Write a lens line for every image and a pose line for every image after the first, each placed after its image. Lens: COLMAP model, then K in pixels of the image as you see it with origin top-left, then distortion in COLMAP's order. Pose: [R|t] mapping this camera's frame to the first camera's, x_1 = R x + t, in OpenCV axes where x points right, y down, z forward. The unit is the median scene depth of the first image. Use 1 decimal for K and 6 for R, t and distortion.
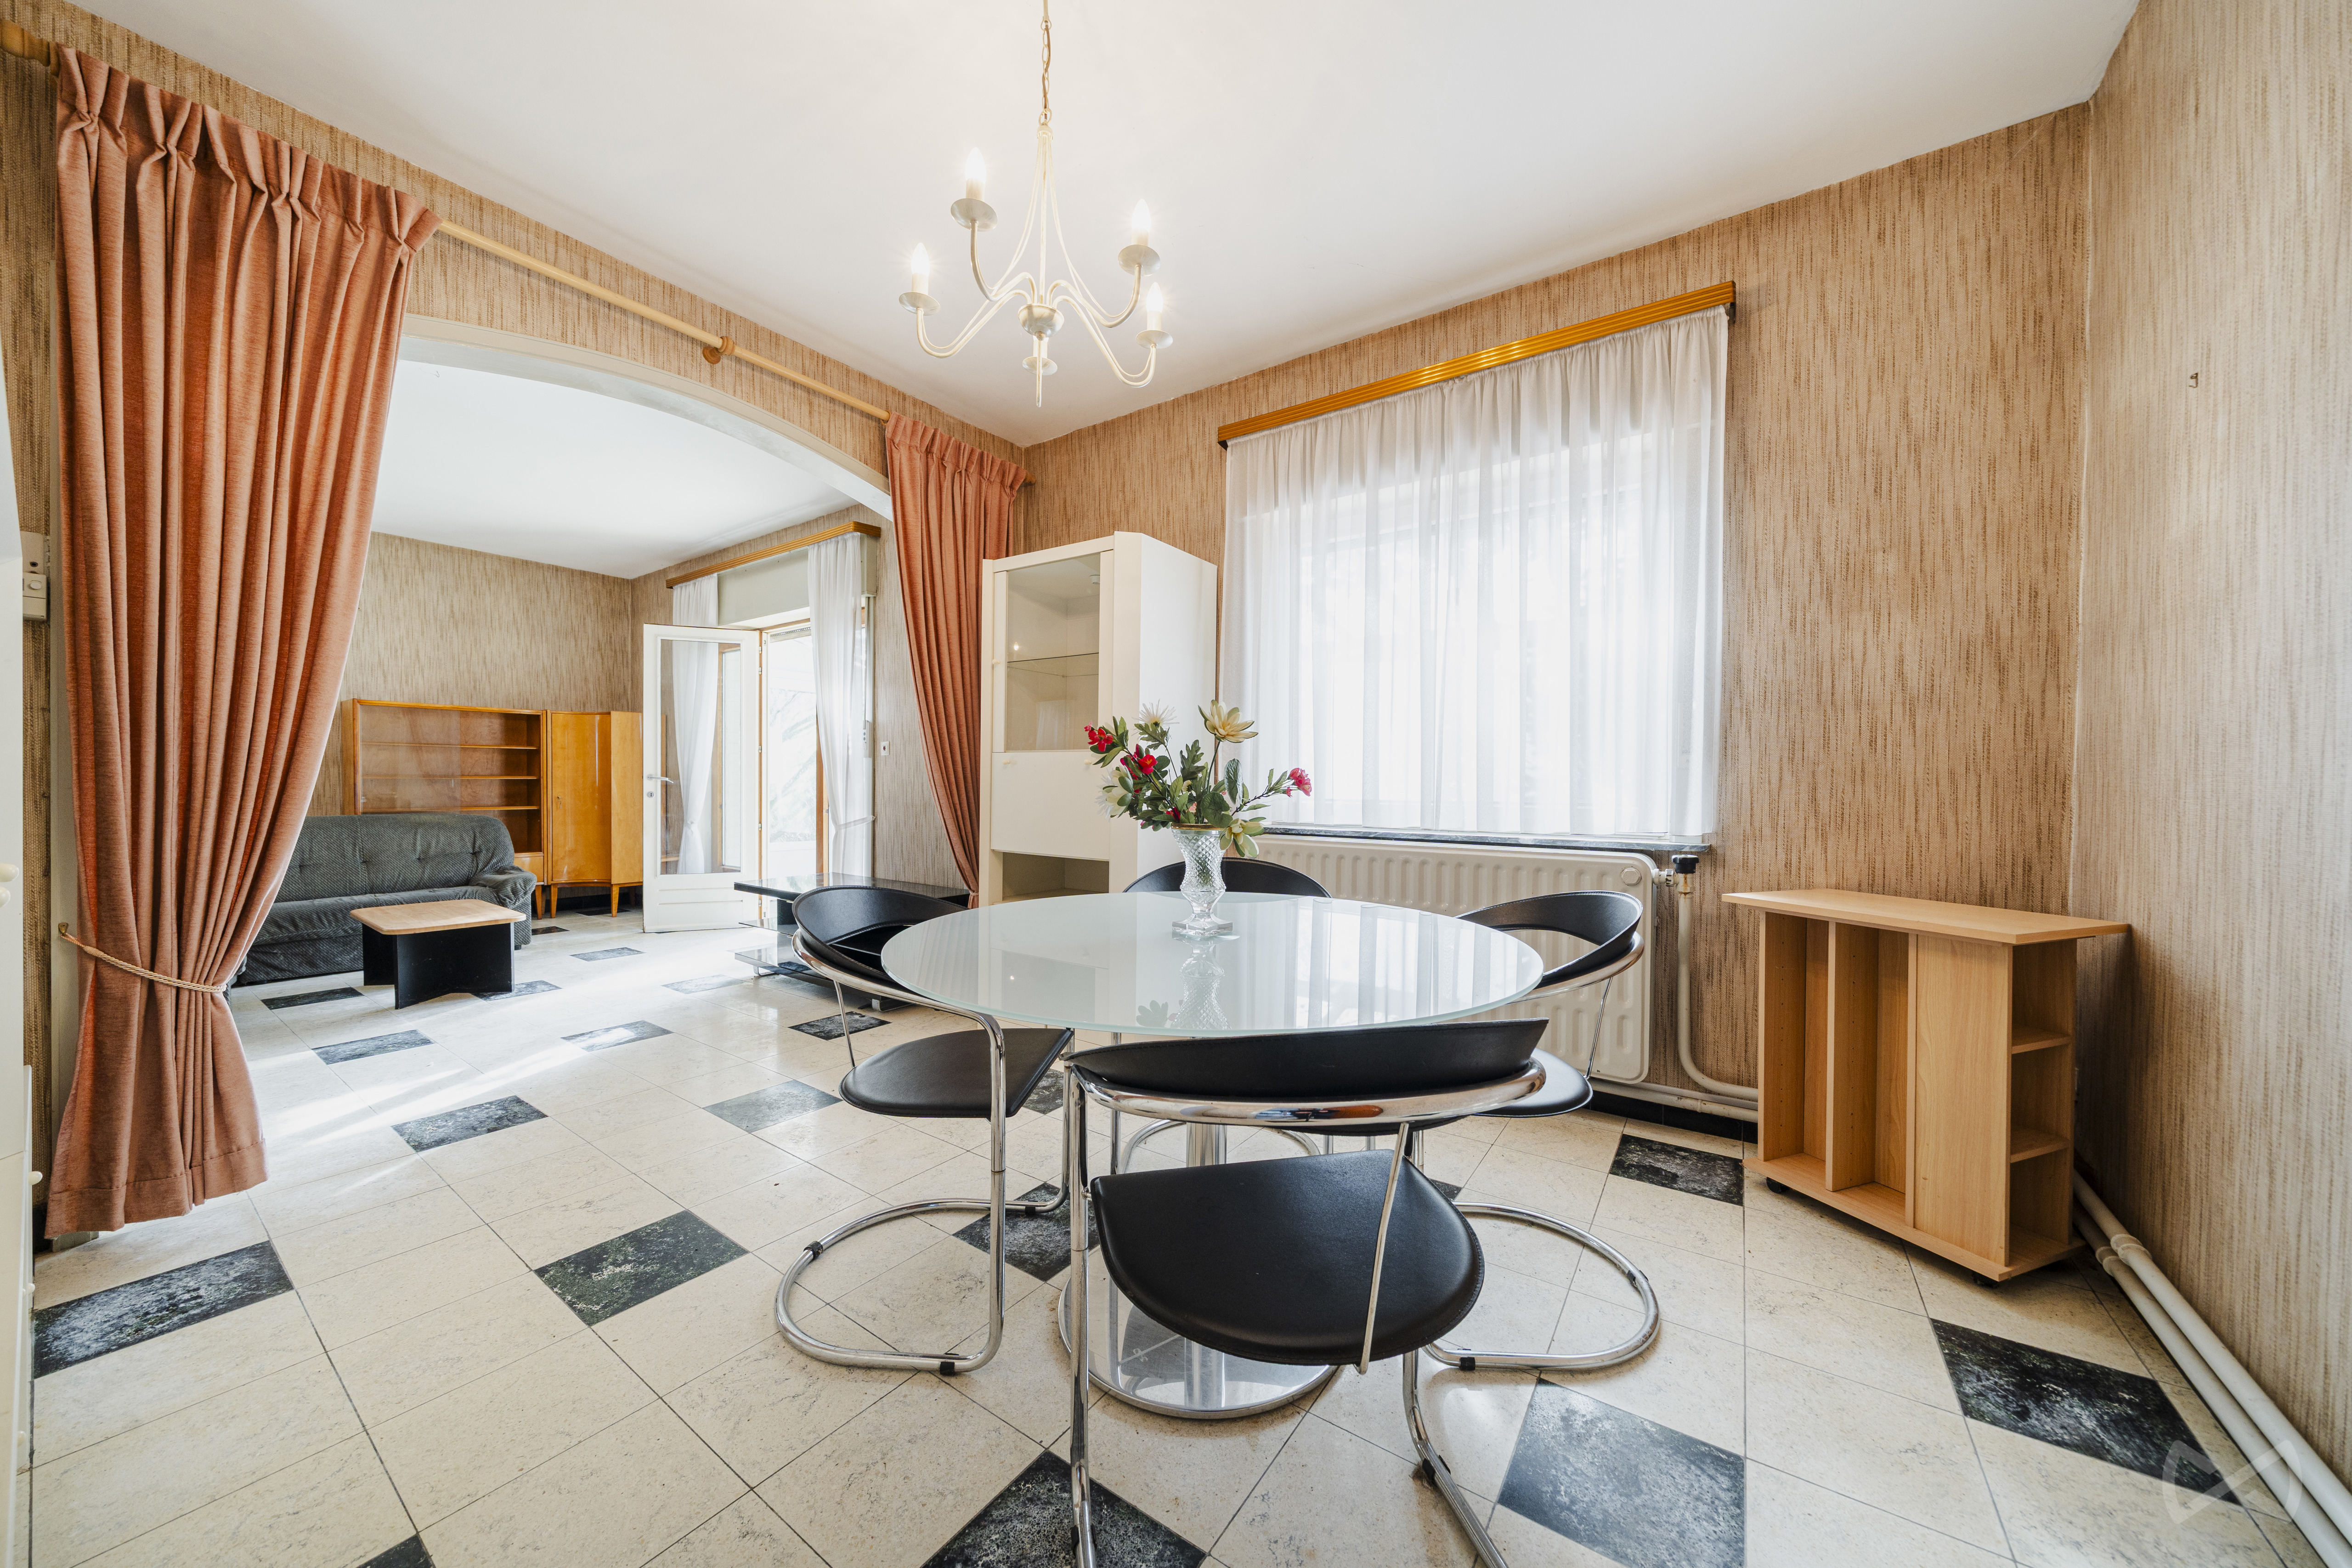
lens RADIAL K [[799.8, 0, 1190.8], [0, 799.8, 792.6], [0, 0, 1]] dist [-0.005637, -0.000171]
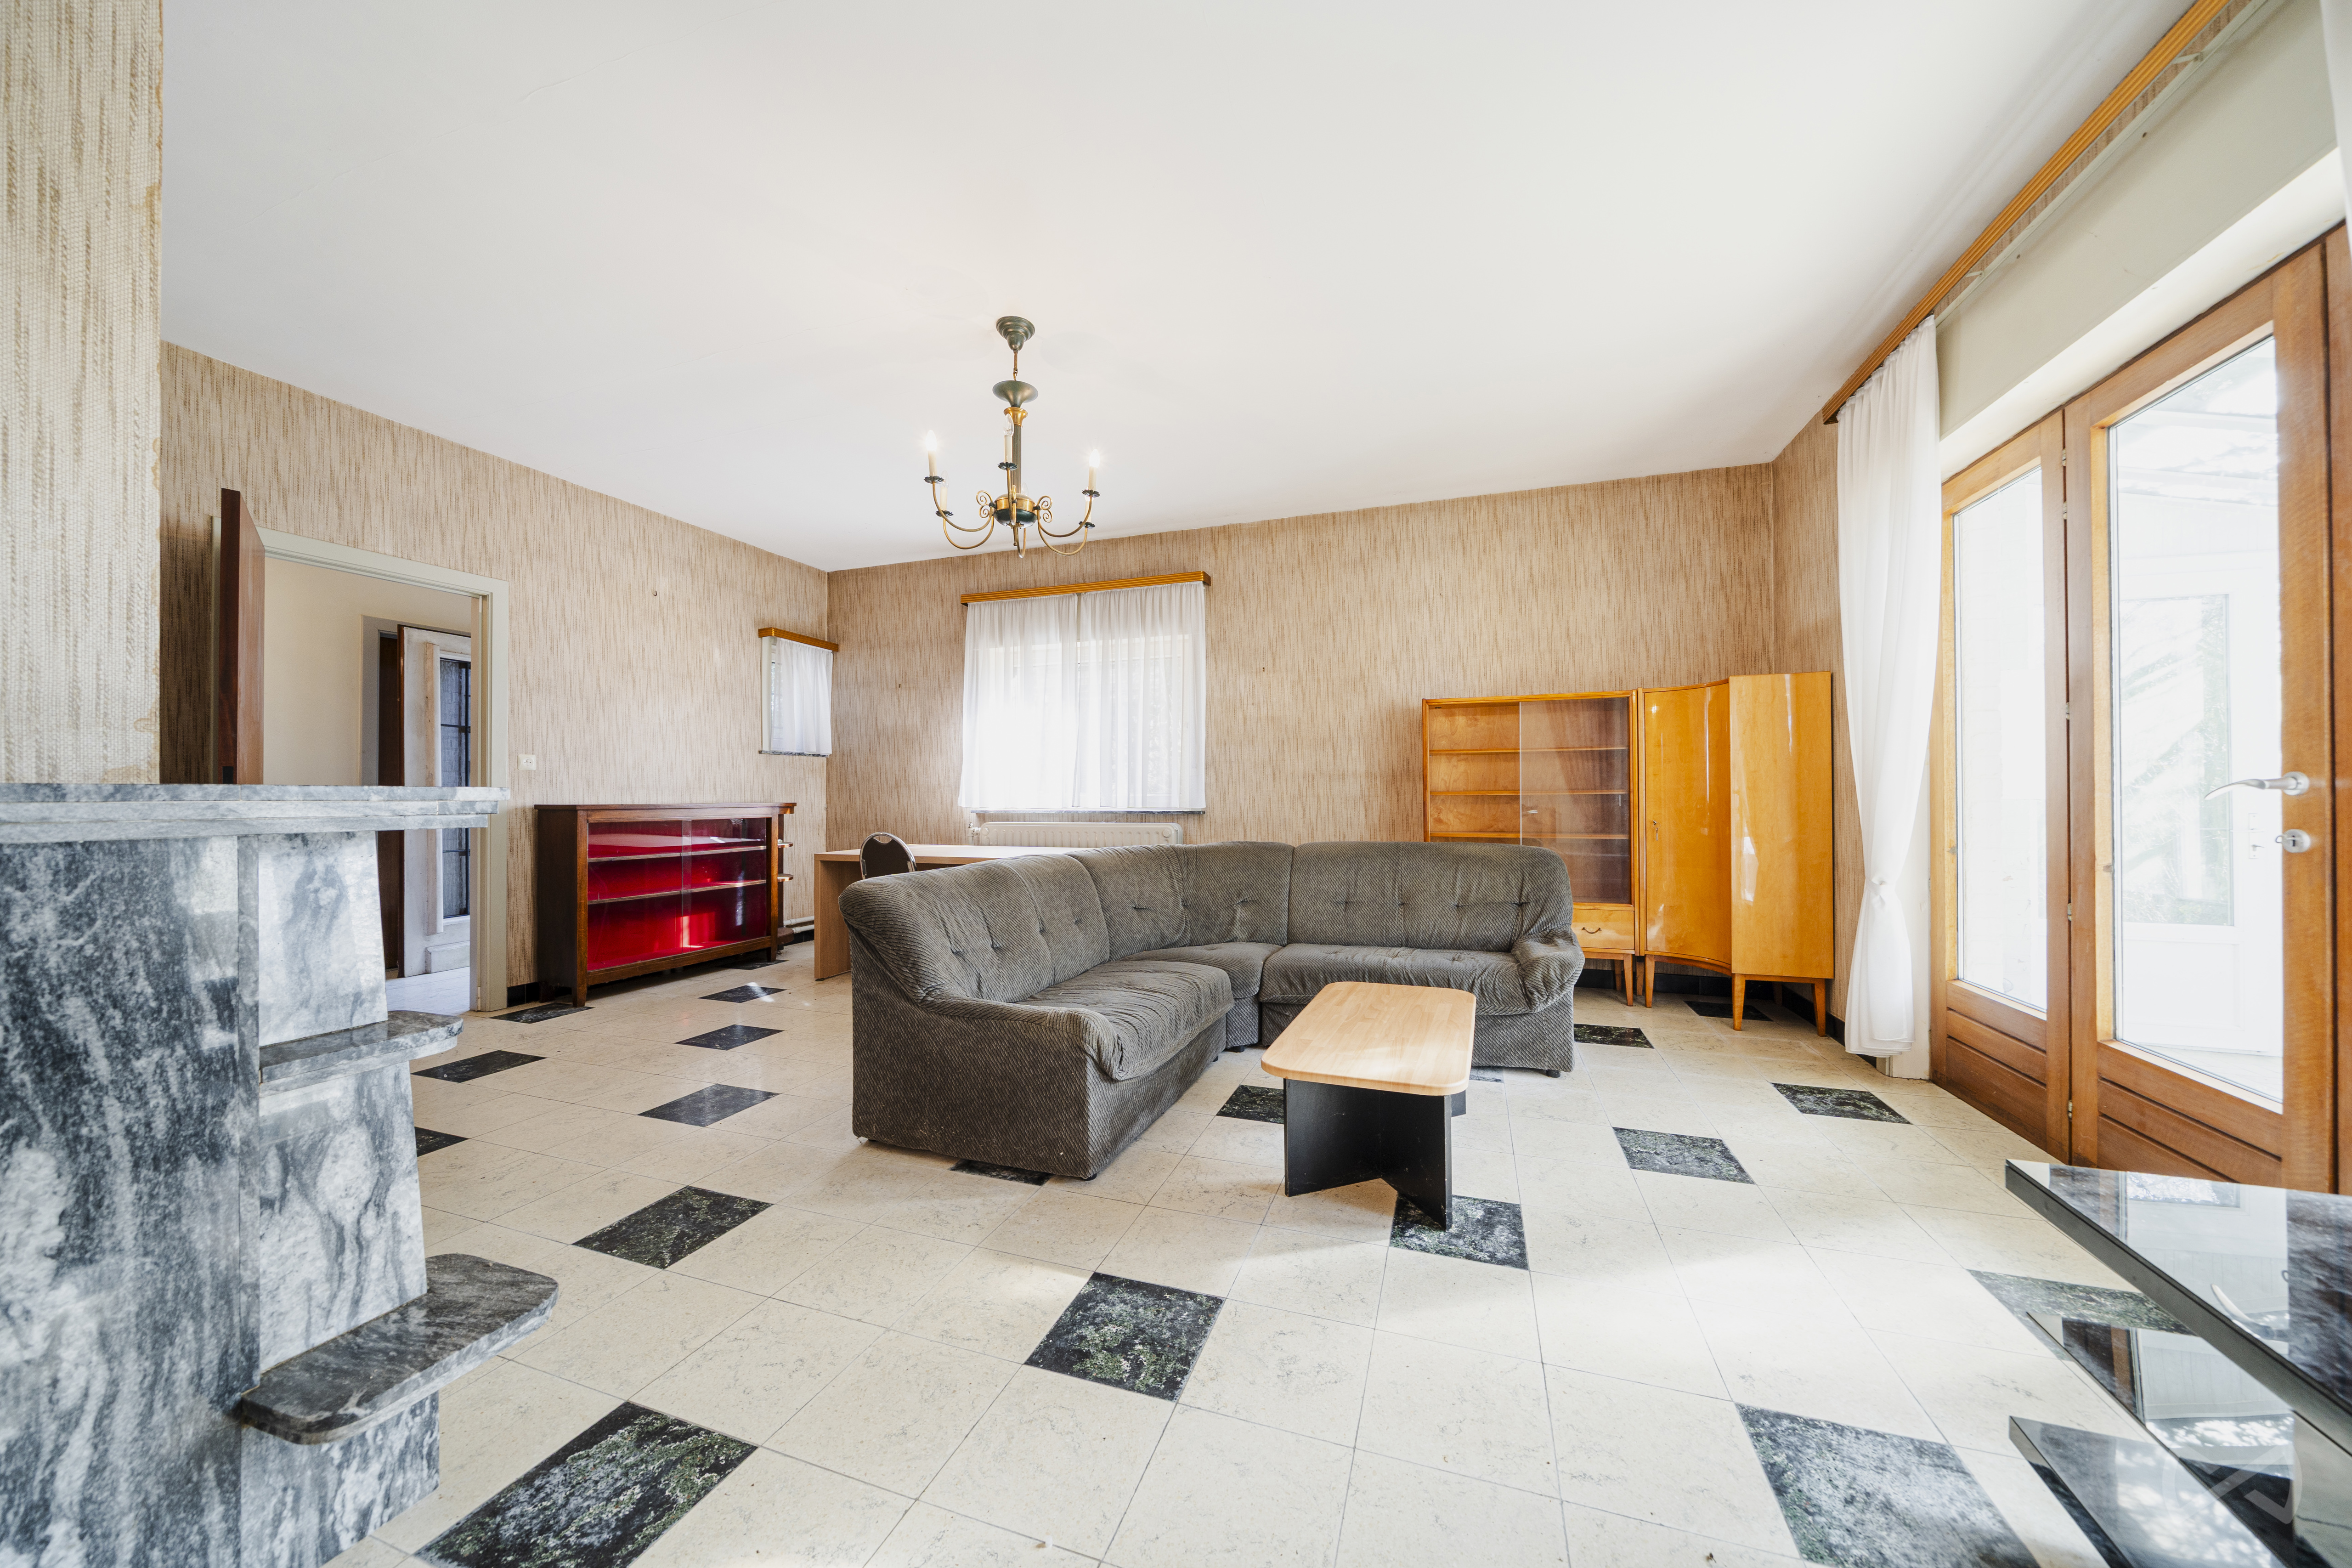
lens RADIAL K [[799.8, 0, 1190.8], [0, 799.8, 792.6], [0, 0, 1]] dist [-0.005637, -0.000171]
pose [[0.267512, -0.008690, -0.963515, -0.283836], [-0.003338, 0.999945, -0.009946, -0.010667], [0.963549, 0.005876, 0.267468, 0.488842]]
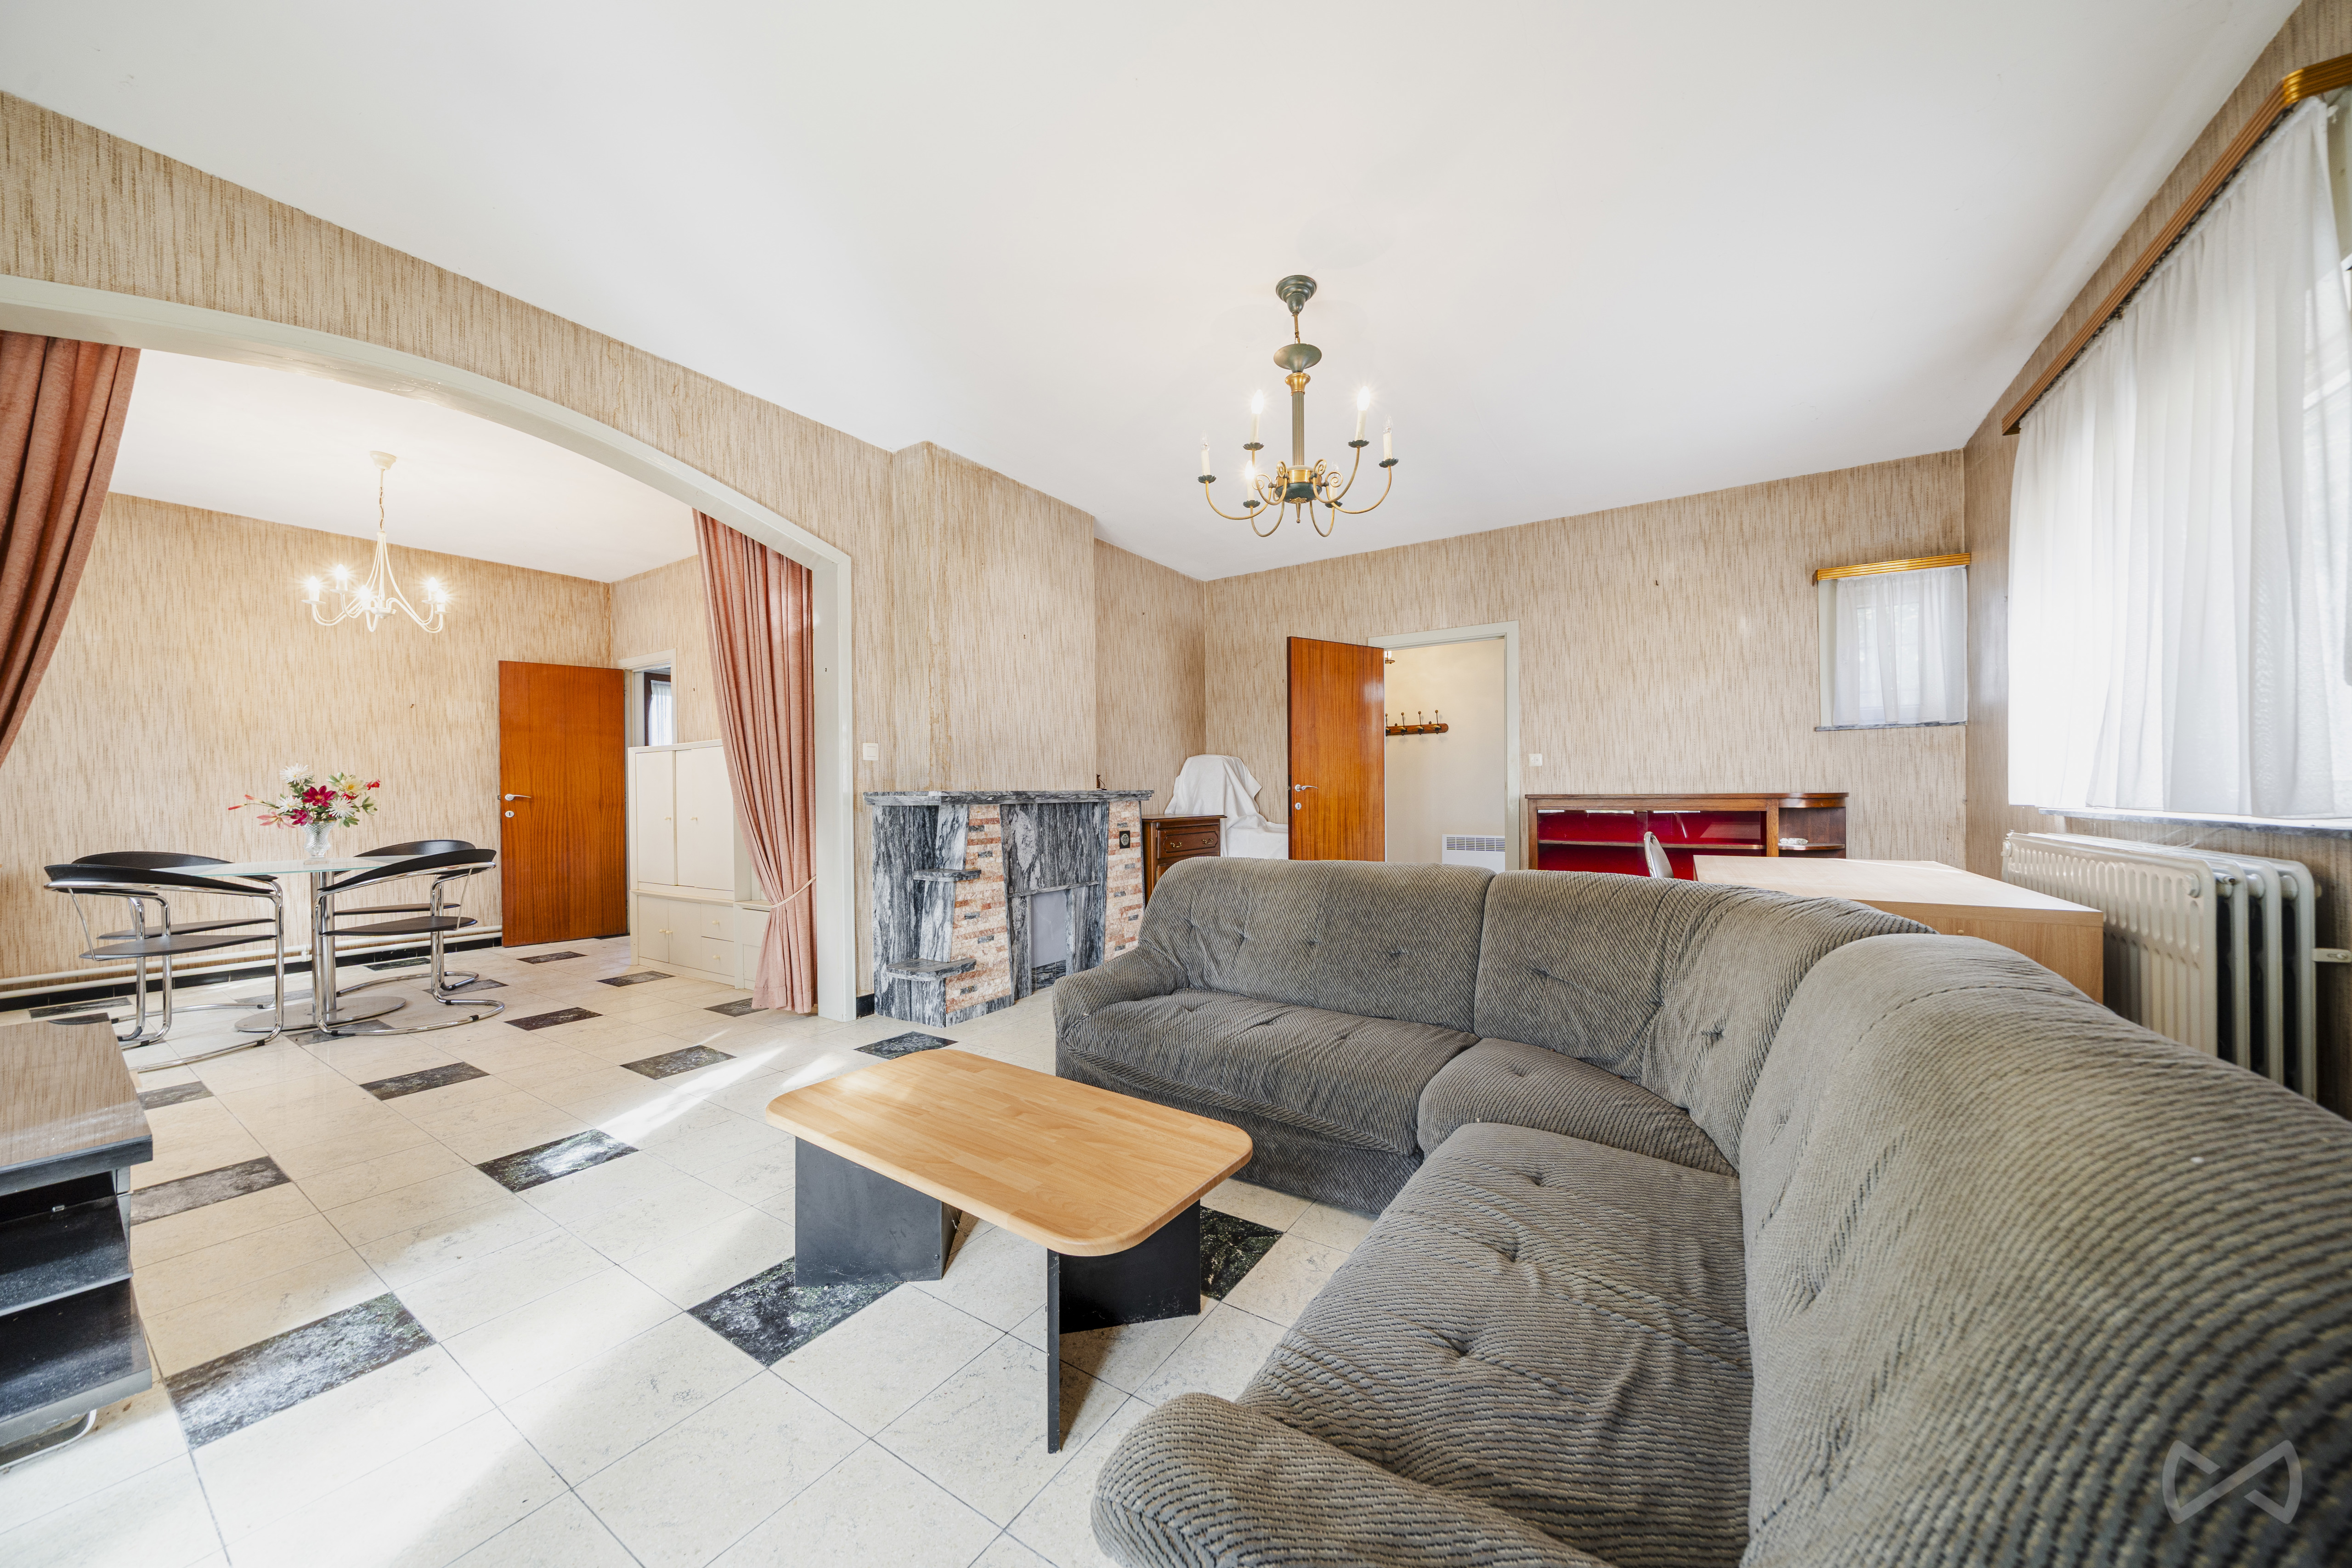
lens RADIAL K [[799.8, 0, 1190.8], [0, 799.8, 792.6], [0, 0, 1]] dist [-0.005637, -0.000171]
pose [[-0.999474, 0.005293, -0.031990, -0.724839], [0.005019, 0.999950, 0.008643, -0.016335], [0.032034, 0.008478, -0.999451, 0.992531]]
